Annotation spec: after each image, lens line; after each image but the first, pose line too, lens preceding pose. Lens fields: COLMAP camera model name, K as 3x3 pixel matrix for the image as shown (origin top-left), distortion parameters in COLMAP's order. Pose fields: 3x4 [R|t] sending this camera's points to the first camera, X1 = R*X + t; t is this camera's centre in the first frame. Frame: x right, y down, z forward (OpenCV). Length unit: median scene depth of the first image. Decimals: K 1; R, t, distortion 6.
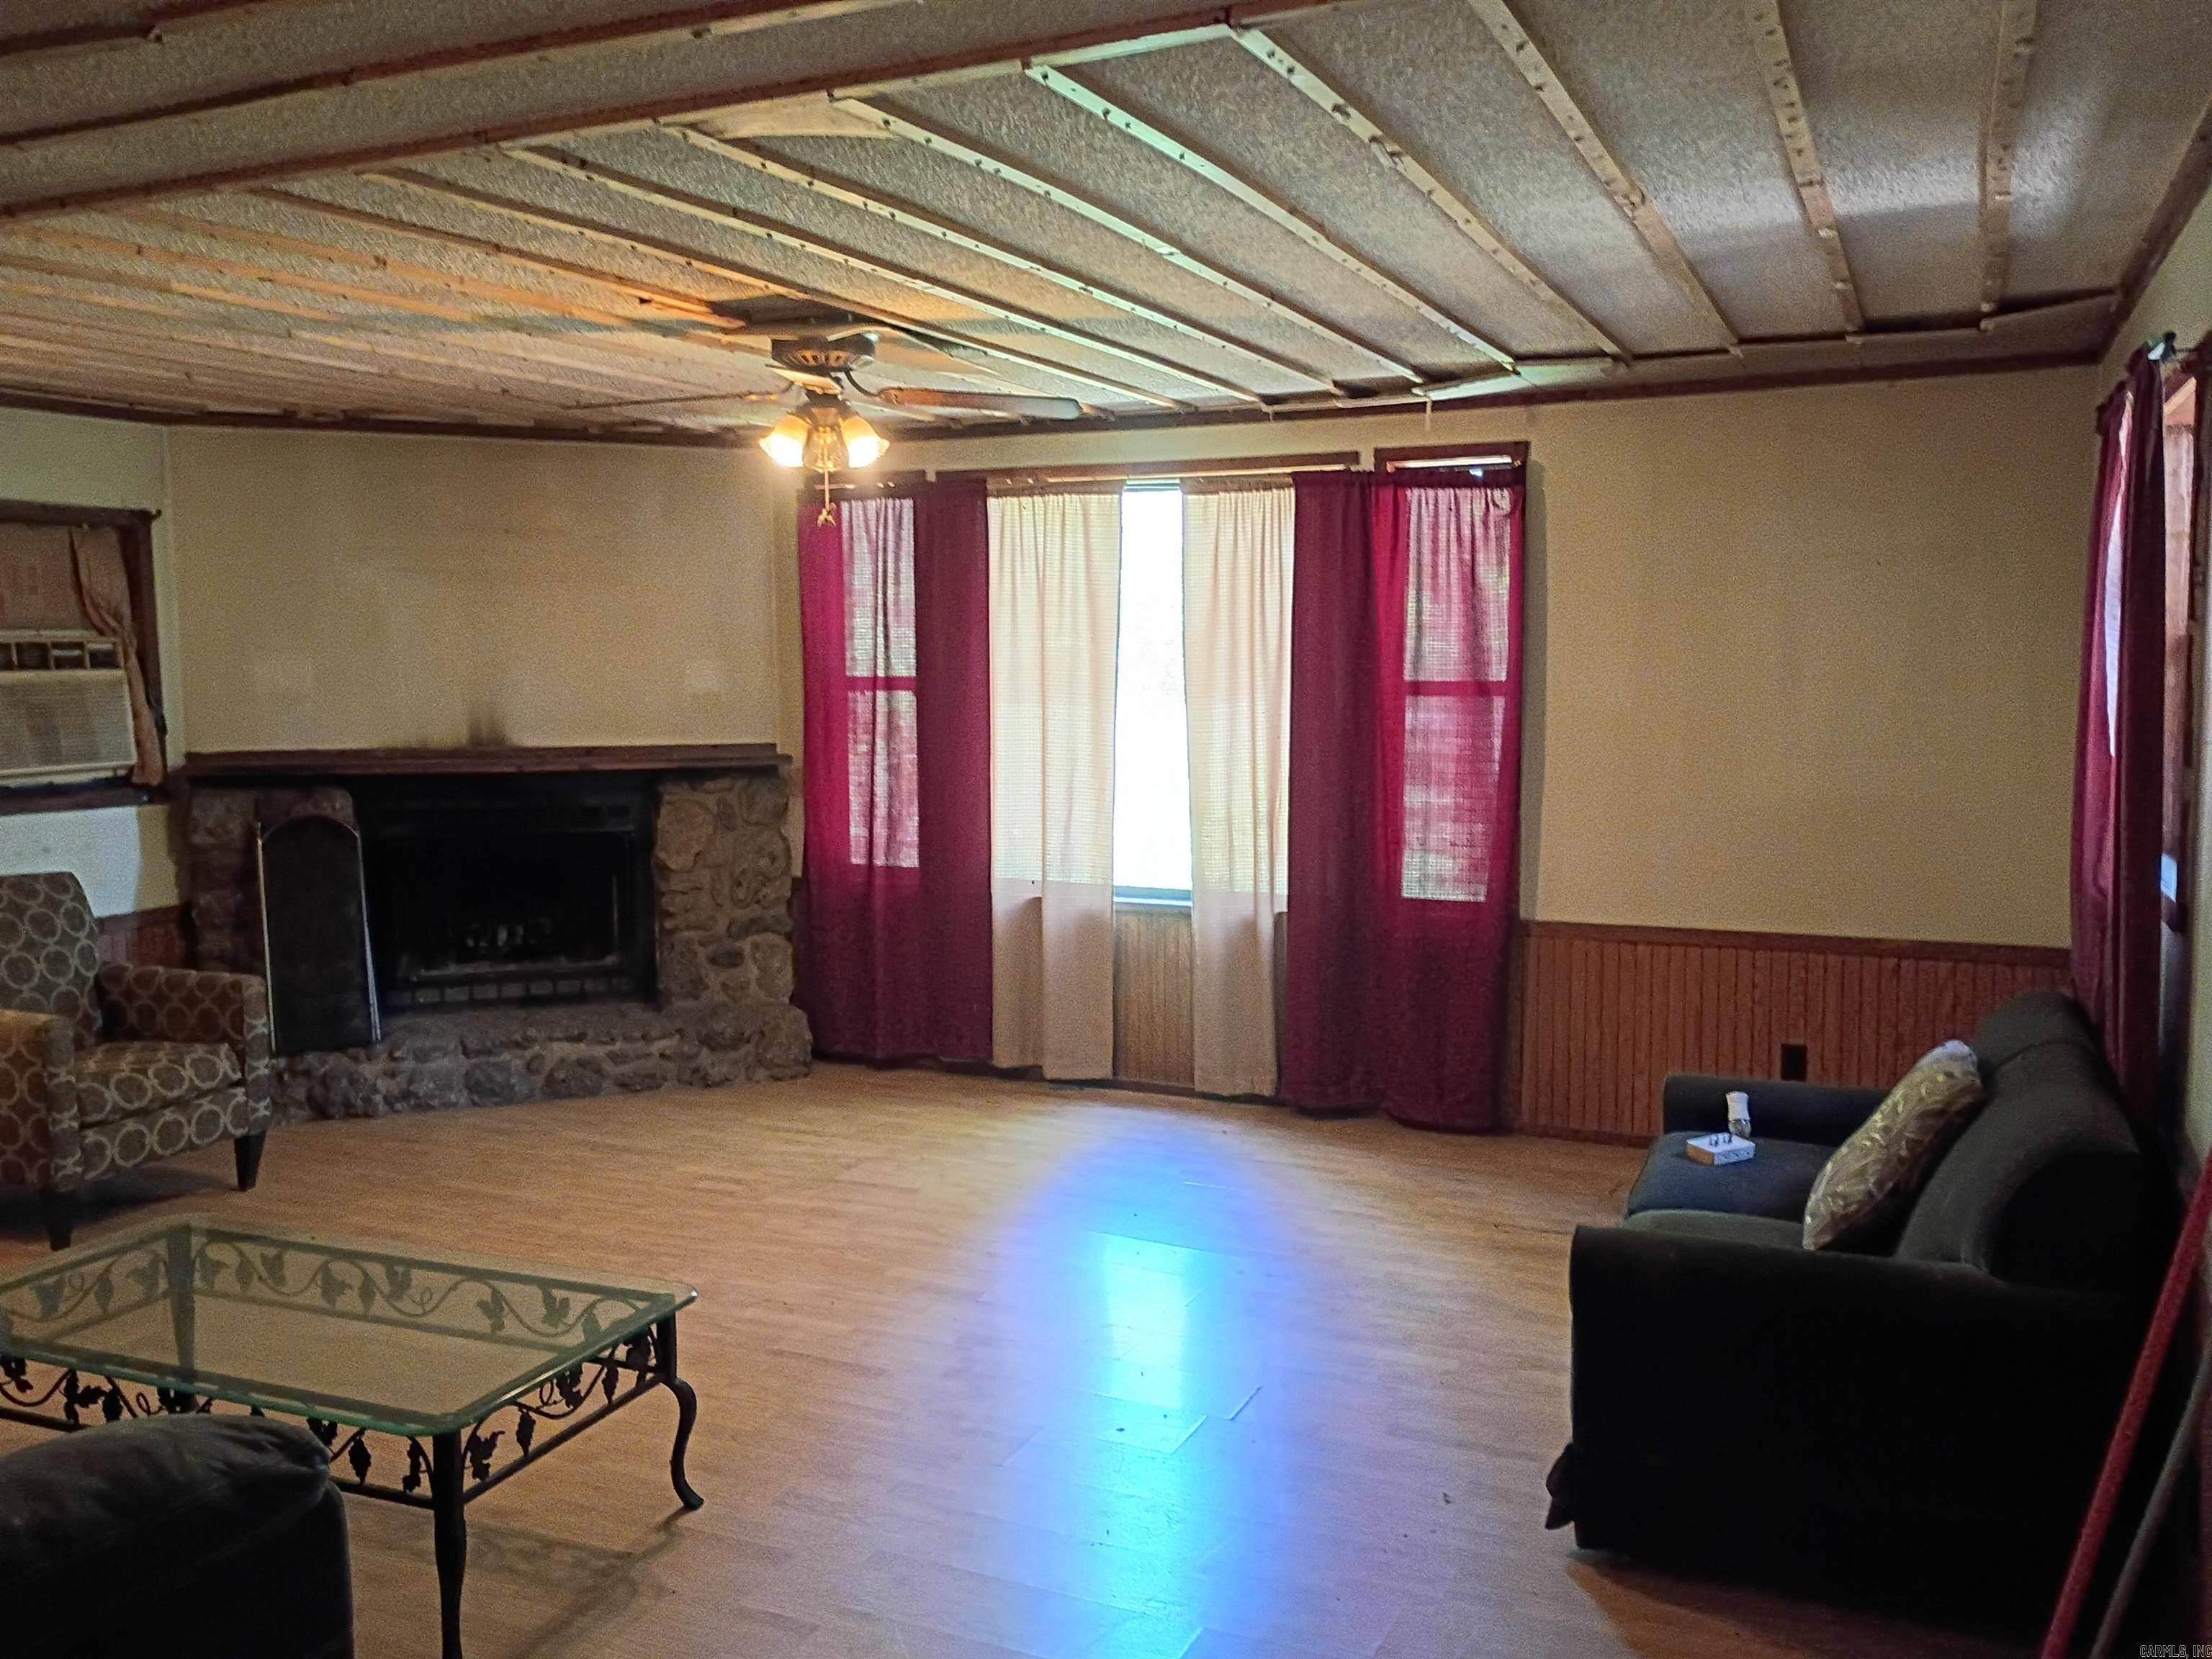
lens RADIAL K [[1834.1, 0, 1093.6], [0, 1834.1, 836.3], [0, 0, 1]] dist [0.075349, -0.098248]
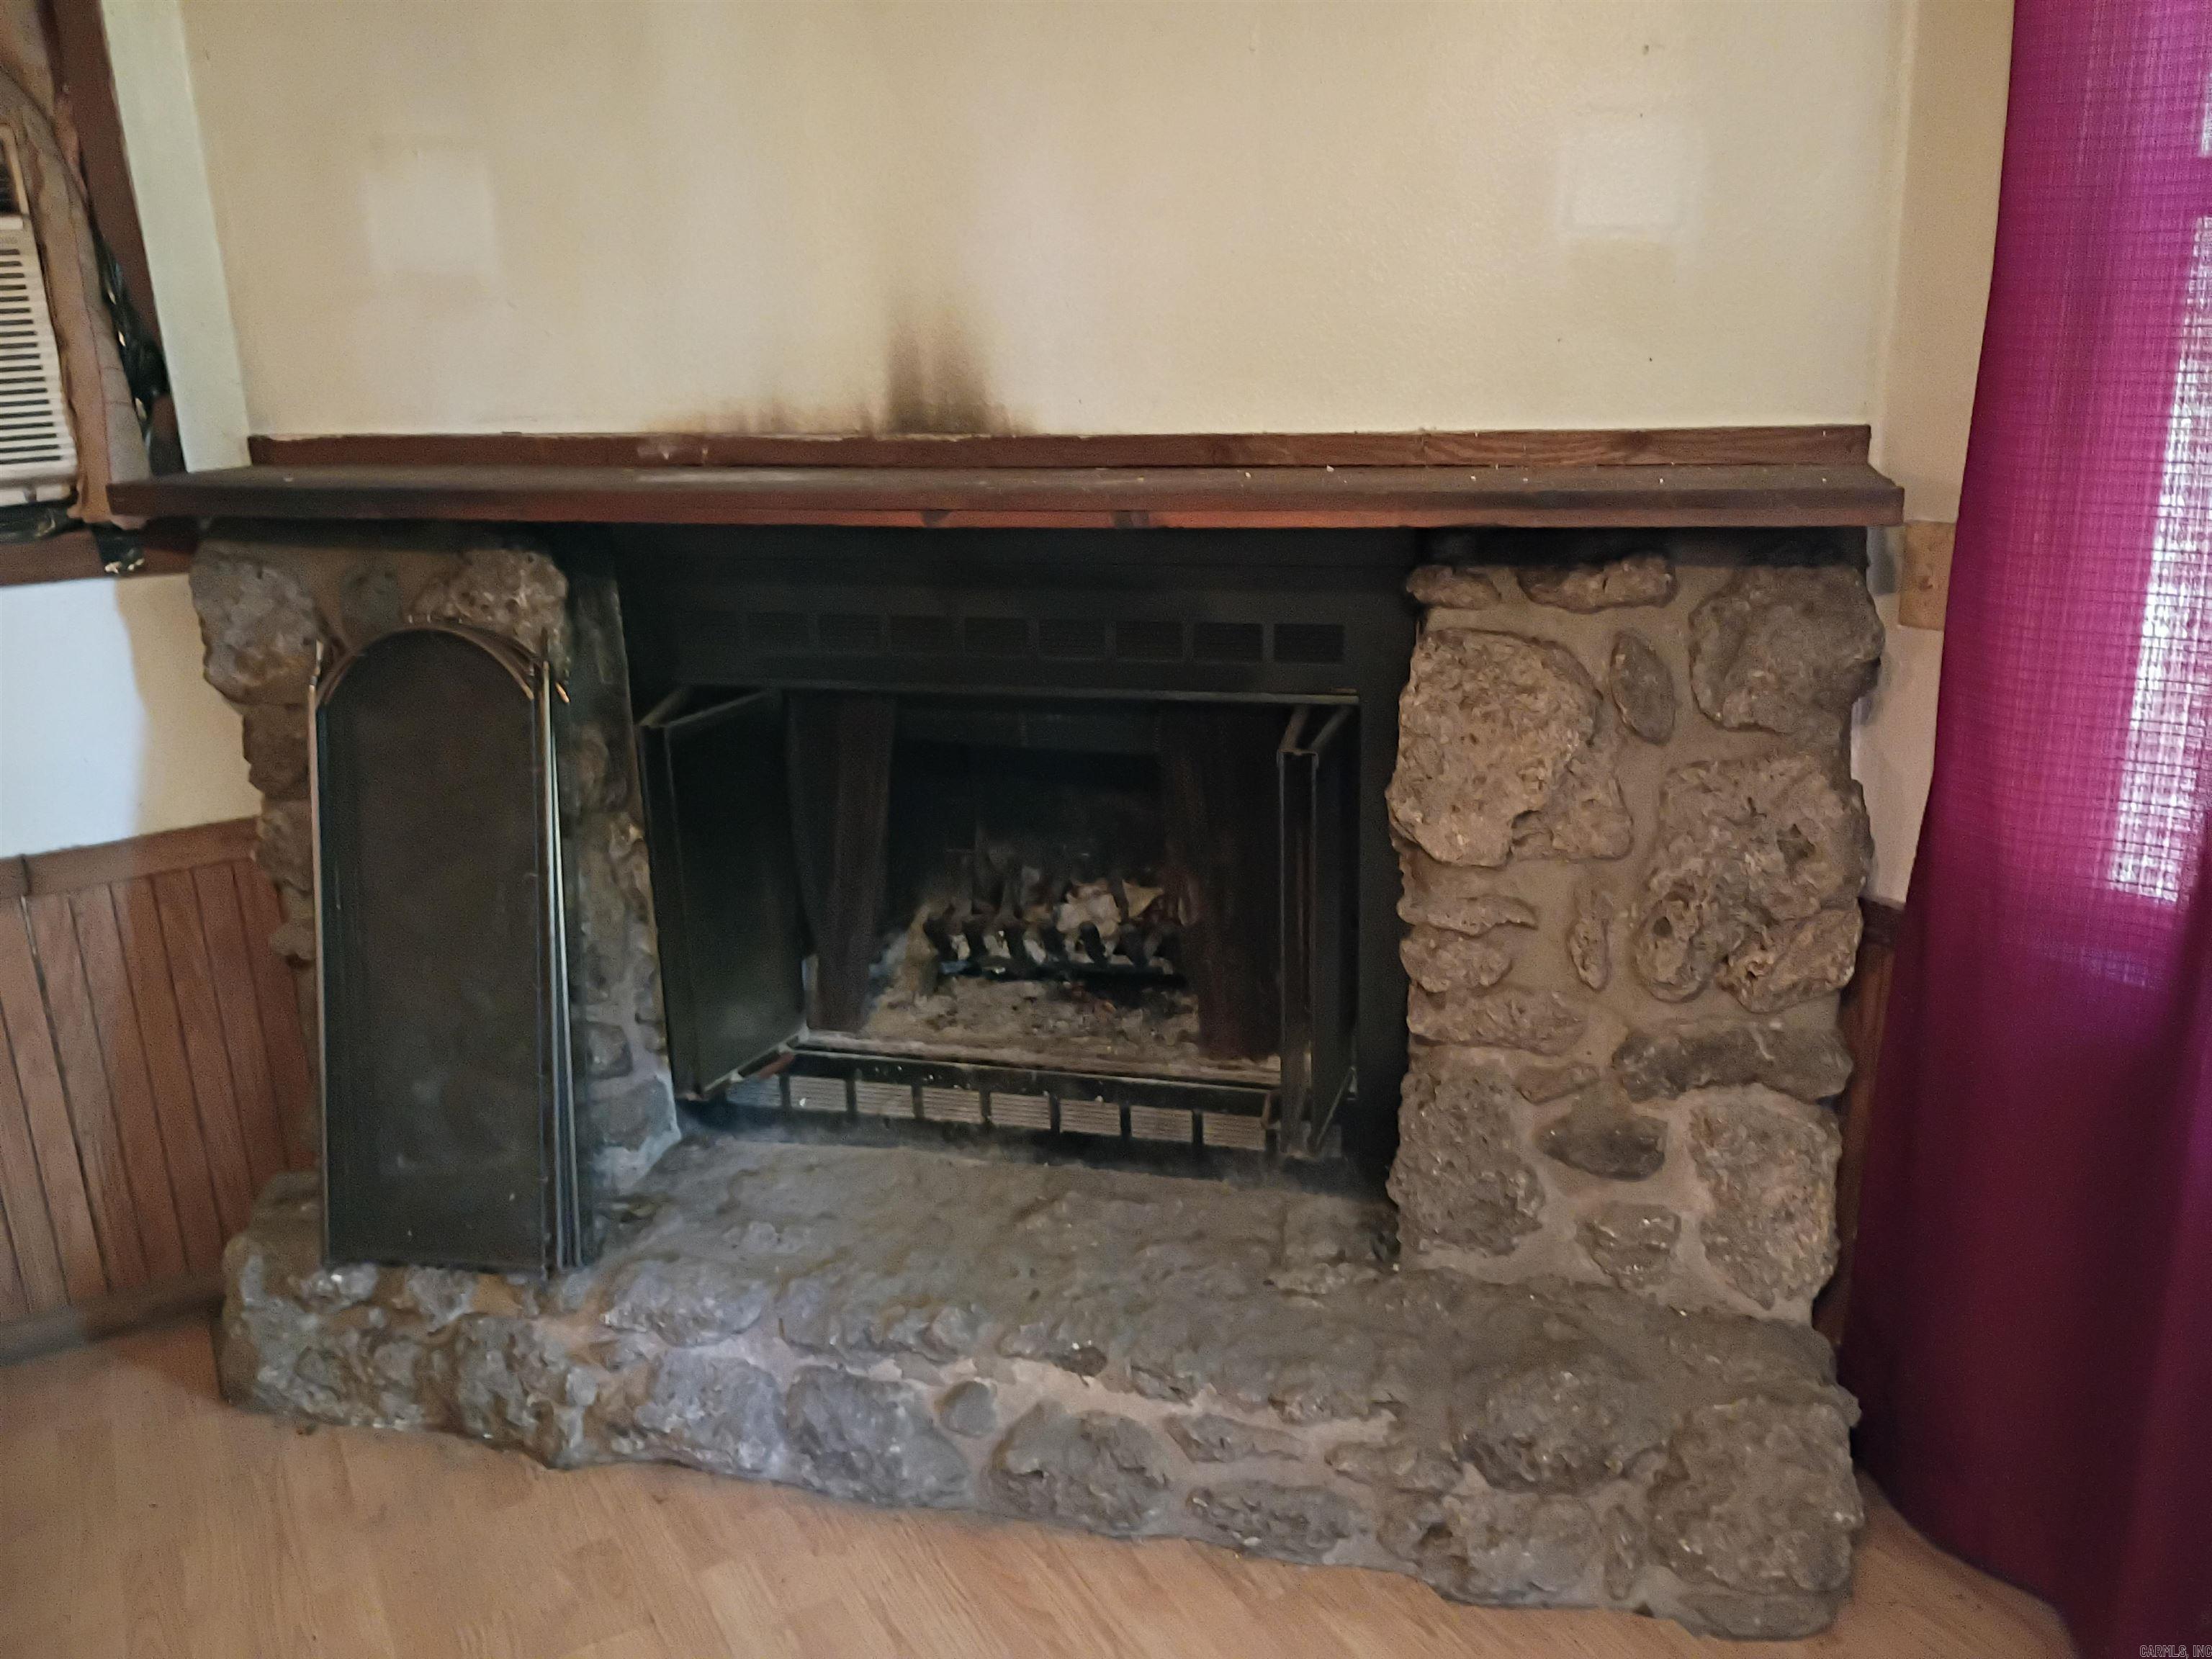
lens RADIAL K [[1834.1, 0, 1093.6], [0, 1834.1, 836.3], [0, 0, 1]] dist [0.075349, -0.098248]
pose [[0.802666, 0.152733, -0.576541, -0.104574], [-0.029513, 0.975643, 0.217371, -0.051801], [0.595698, -0.157461, 0.787623, 0.759923]]
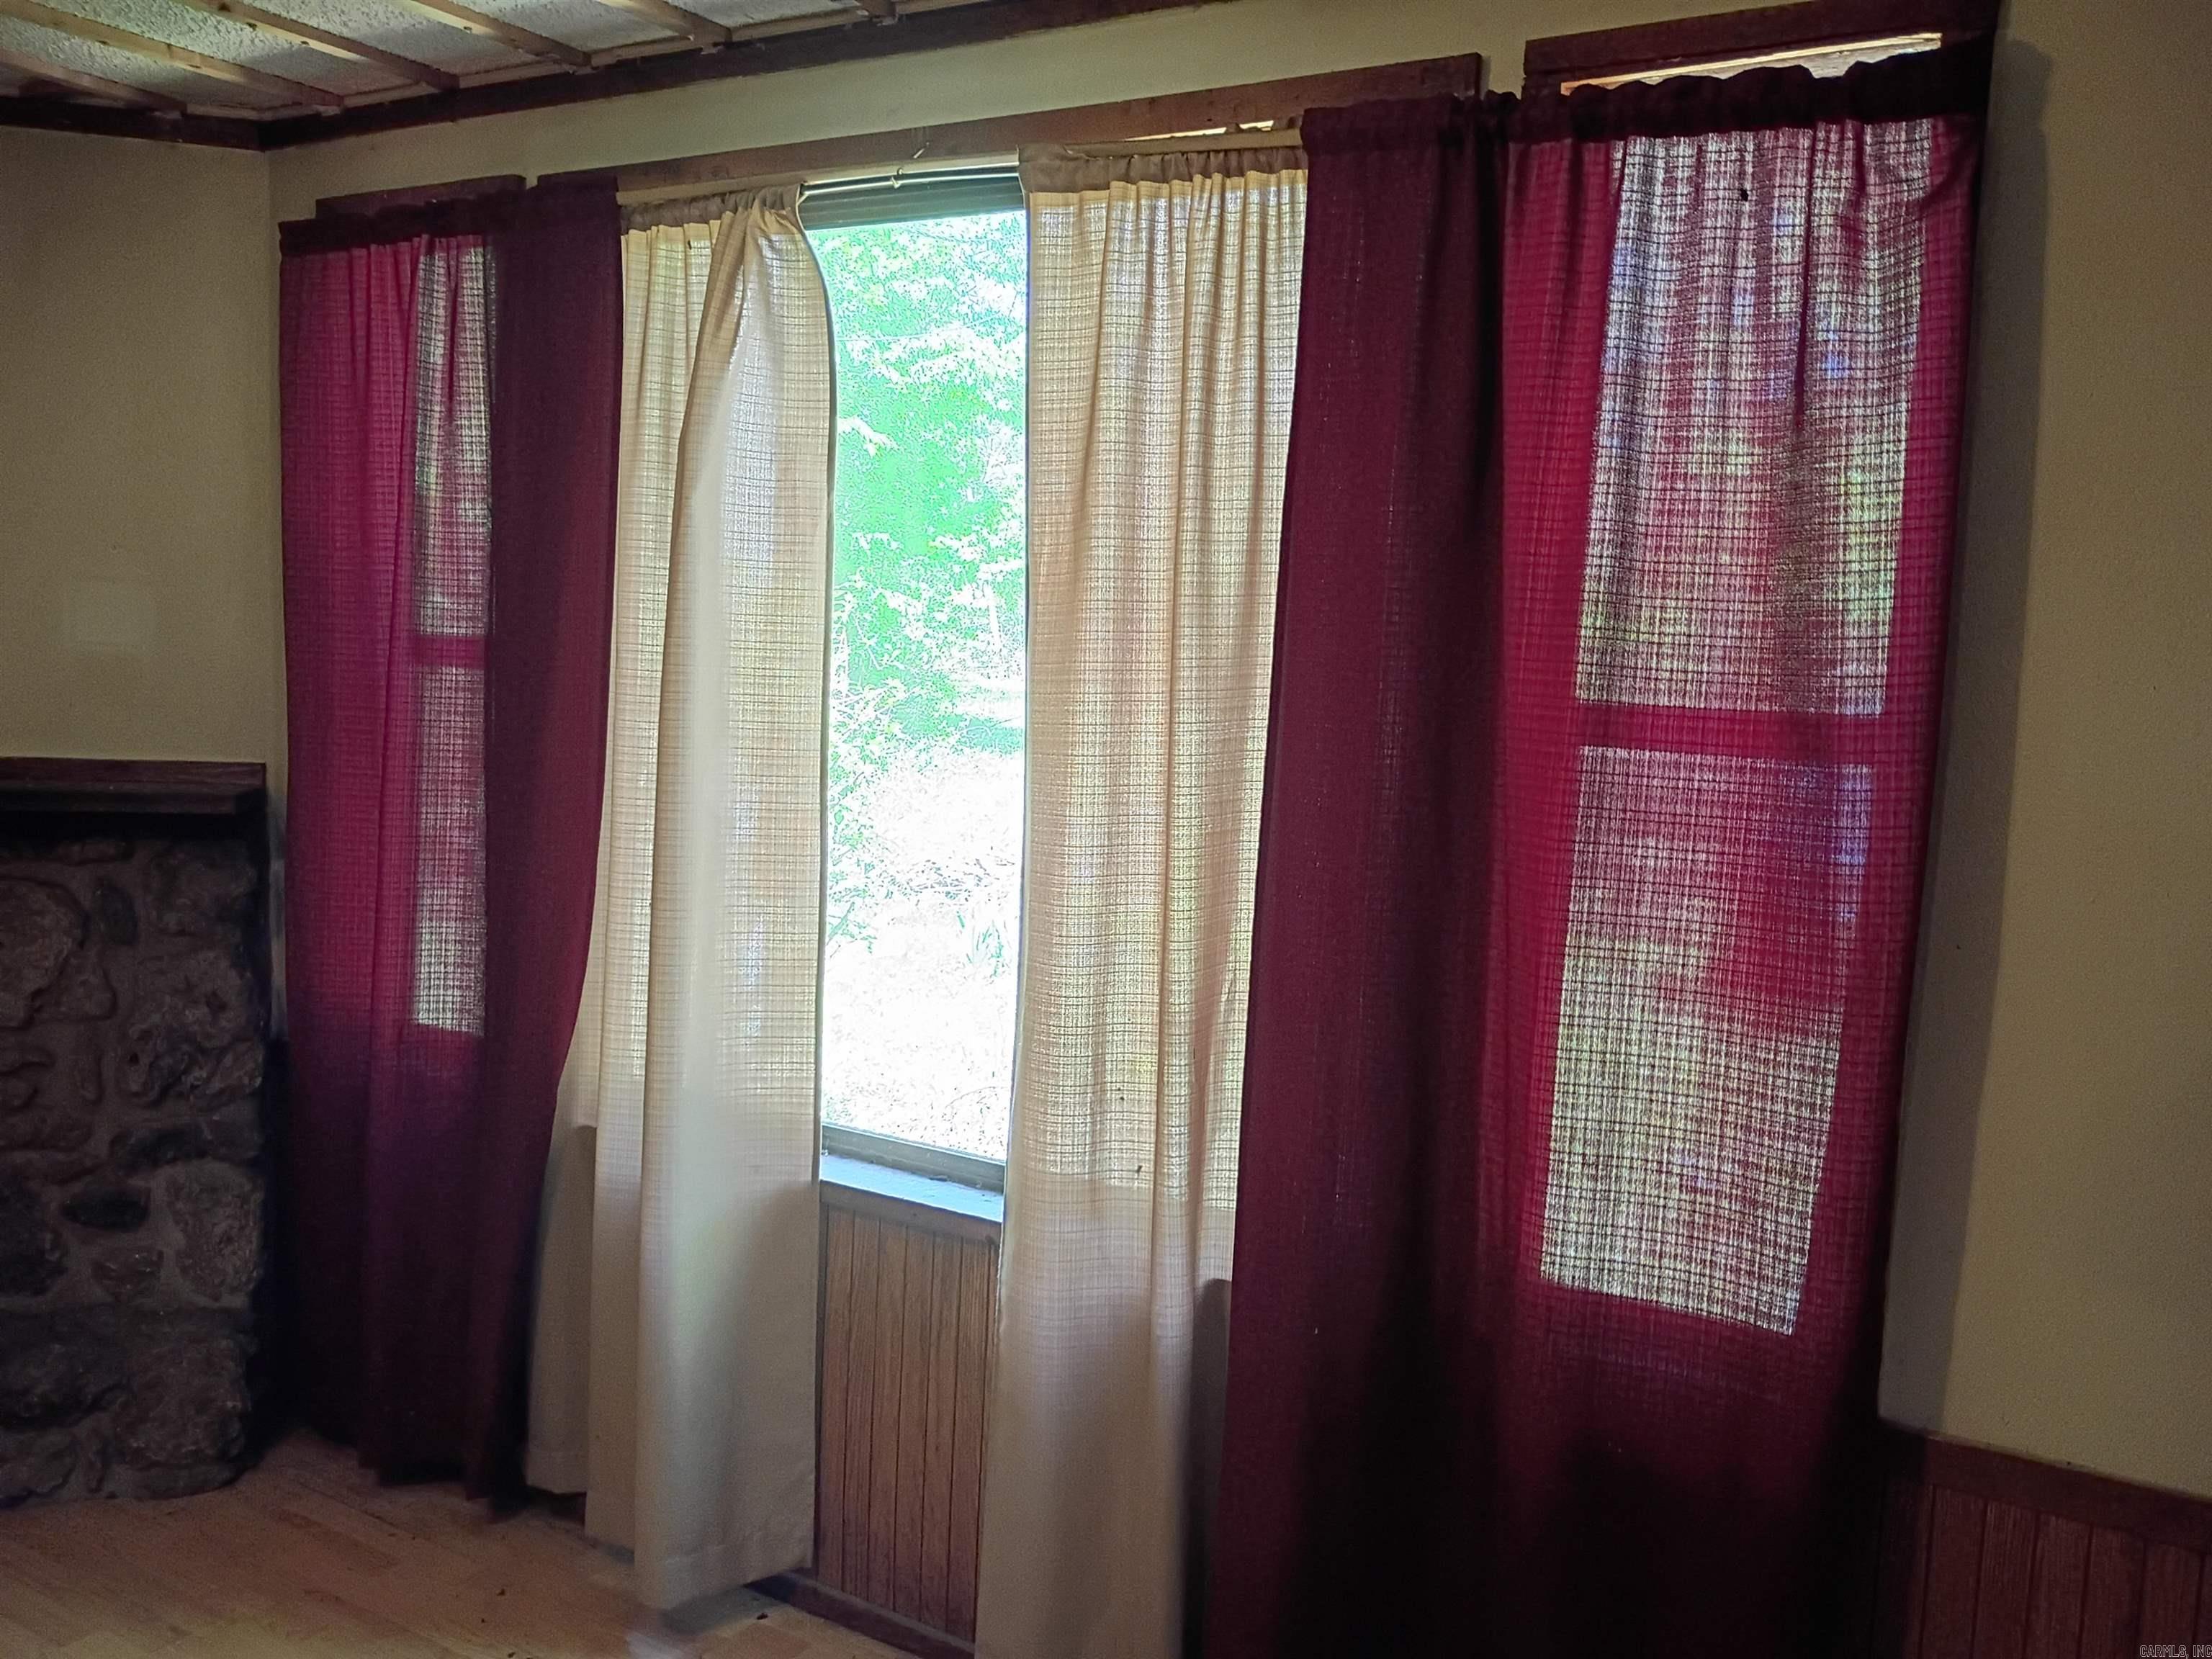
lens RADIAL K [[1834.1, 0, 1093.6], [0, 1834.1, 836.3], [0, 0, 1]] dist [0.075349, -0.098248]
pose [[0.990920, 0.059171, -0.120730, 0.112260], [-0.059475, 0.998229, 0.001085, -0.049103], [0.120580, 0.006105, 0.992685, 0.586539]]
